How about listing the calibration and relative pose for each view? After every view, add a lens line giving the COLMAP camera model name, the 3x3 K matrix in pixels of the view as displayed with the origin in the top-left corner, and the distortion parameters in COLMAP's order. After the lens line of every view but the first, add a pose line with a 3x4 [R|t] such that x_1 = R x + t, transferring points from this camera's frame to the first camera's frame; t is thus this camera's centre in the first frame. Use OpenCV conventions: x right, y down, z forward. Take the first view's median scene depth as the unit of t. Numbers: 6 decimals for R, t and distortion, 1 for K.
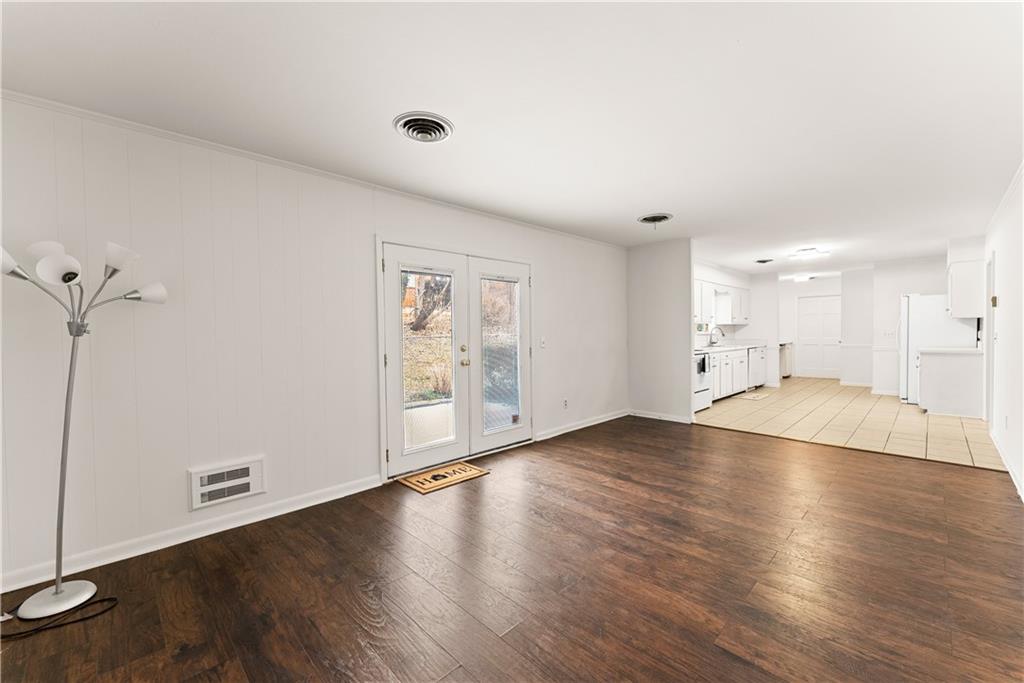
lens RADIAL K [[416.3, 0, 513.5], [0, 416.3, 341.0], [0, 0, 1]] dist [0.000910, 0.000079]
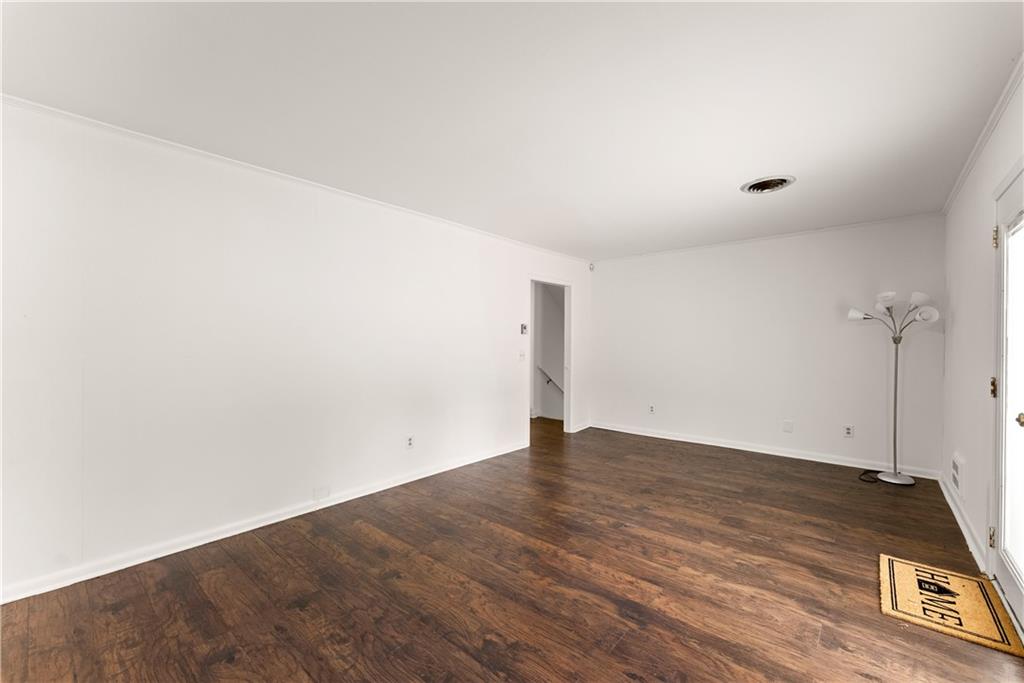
lens RADIAL K [[416.3, 0, 510.8], [0, 416.3, 343.8], [0, 0, 1]] dist [0.000910, 0.000079]
pose [[-0.997237, 0.008901, -0.073744, 0.535639], [0.007252, 0.999718, 0.022596, -0.043934], [0.073925, 0.021999, -0.997021, 1.776566]]
